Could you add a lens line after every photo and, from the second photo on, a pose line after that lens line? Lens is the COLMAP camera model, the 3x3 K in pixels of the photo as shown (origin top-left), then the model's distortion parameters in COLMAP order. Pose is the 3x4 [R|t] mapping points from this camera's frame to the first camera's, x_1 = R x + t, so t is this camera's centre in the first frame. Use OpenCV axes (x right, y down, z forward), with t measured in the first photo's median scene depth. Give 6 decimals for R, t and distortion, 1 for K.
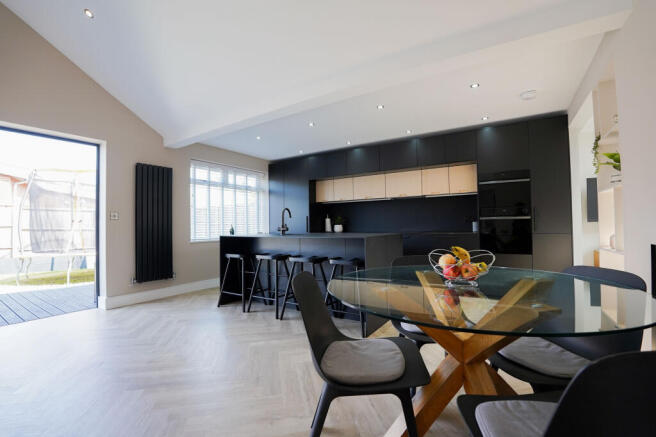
lens RADIAL K [[287.4, 0, 328.0], [0, 287.4, 218.5], [0, 0, 1]] dist [-0.062507, 0.009824]
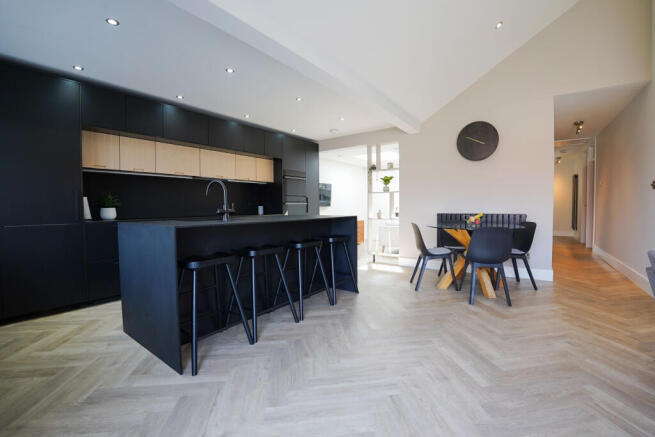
lens RADIAL K [[286.9, 0, 327.5], [0, 286.9, 218.5], [0, 0, 1]] dist [-0.062507, 0.009824]
pose [[0.067574, -0.026025, 0.997375, -0.718131], [-0.017177, 0.999481, 0.027244, 0.027326], [-0.997566, -0.018973, 0.067092, 0.643406]]
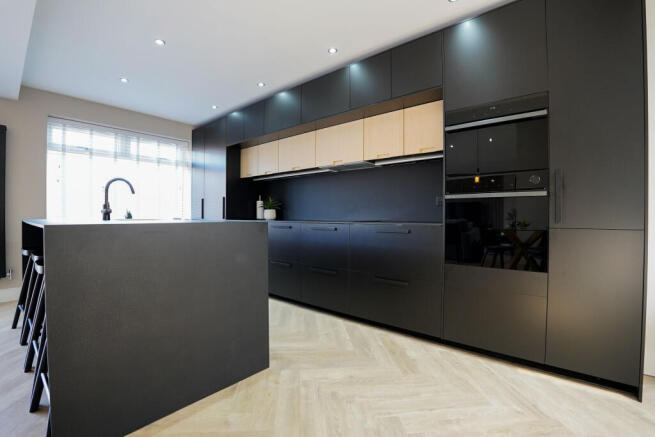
lens RADIAL K [[286.9, 0, 327.5], [0, 286.9, 218.5], [0, 0, 1]] dist [-0.062507, 0.009824]
pose [[0.992501, 0.017903, -0.120918, 0.352255], [-0.013446, 0.999203, 0.037571, 0.020989], [0.121494, -0.035664, 0.991951, 0.415138]]
